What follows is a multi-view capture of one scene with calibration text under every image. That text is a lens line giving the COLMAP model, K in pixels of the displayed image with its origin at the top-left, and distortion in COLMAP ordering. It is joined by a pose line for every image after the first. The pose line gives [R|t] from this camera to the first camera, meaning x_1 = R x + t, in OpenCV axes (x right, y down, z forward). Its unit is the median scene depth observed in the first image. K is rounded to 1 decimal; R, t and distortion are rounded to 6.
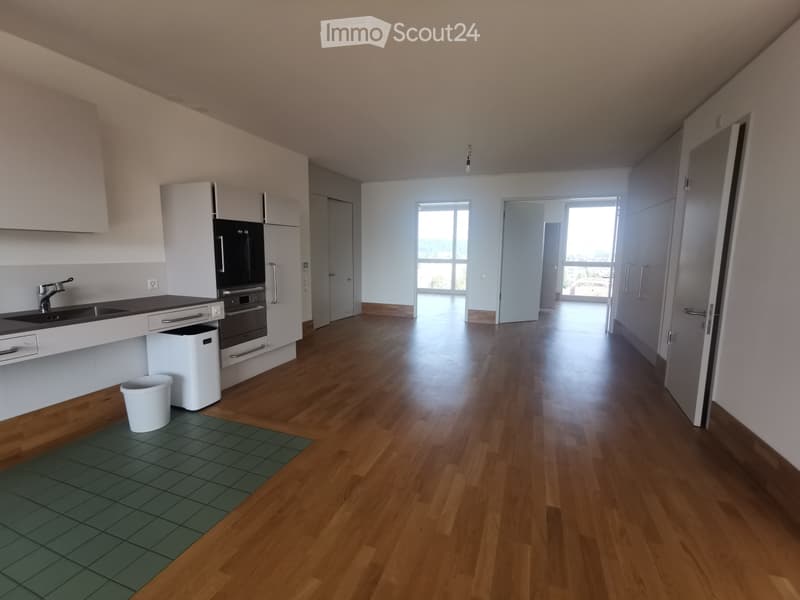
lens RADIAL K [[366.5, 0, 399.4], [0, 366.5, 300.4], [0, 0, 1]] dist [0.000313, 0.000846]
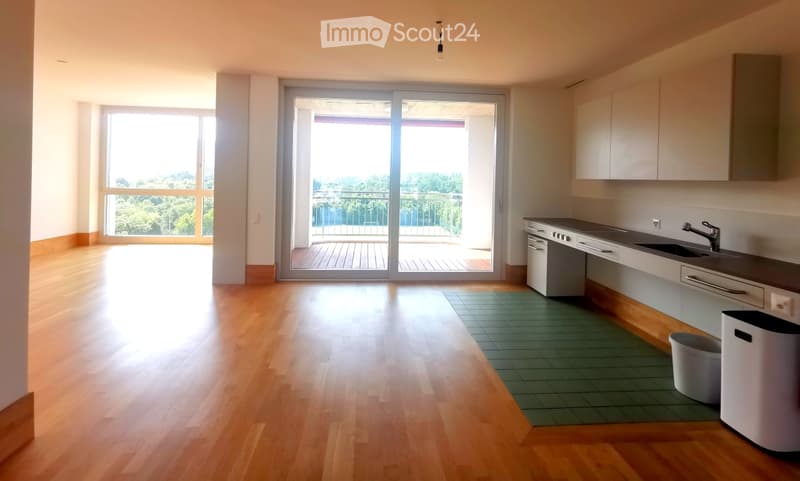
lens RADIAL K [[366.2, 0, 395.6], [0, 366.2, 179.4], [0, 0, 1]] dist [-0.002345, 0.003644]
pose [[-0.906554, -0.028987, -0.421094, 0.286169], [-0.089402, 0.988191, 0.124445, -0.164065], [0.412514, 0.150462, -0.898440, 1.084398]]
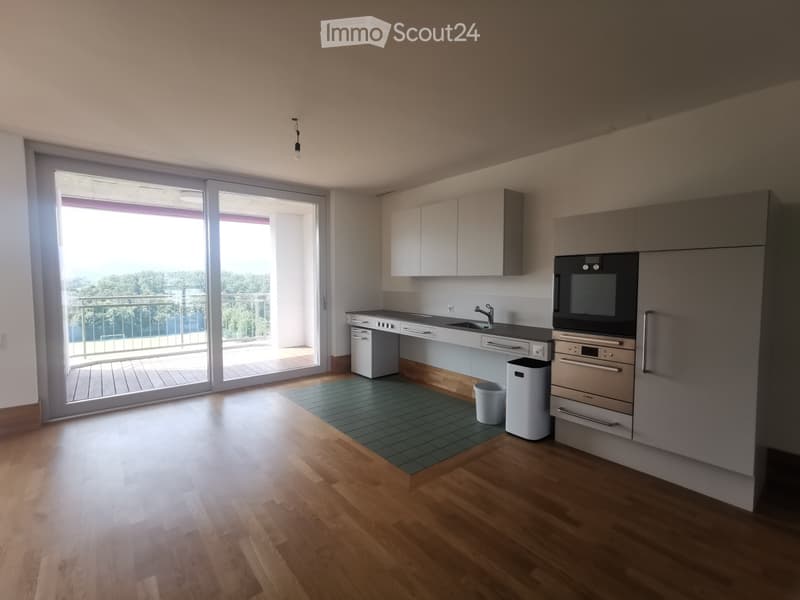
lens RADIAL K [[366.5, 0, 399.3], [0, 366.5, 298.6], [0, 0, 1]] dist [0.000313, 0.000846]
pose [[-0.508412, 0.036394, -0.860345, 0.456212], [-0.124026, 0.985594, 0.114984, -0.150479], [0.852136, 0.165164, -0.496574, 0.996839]]
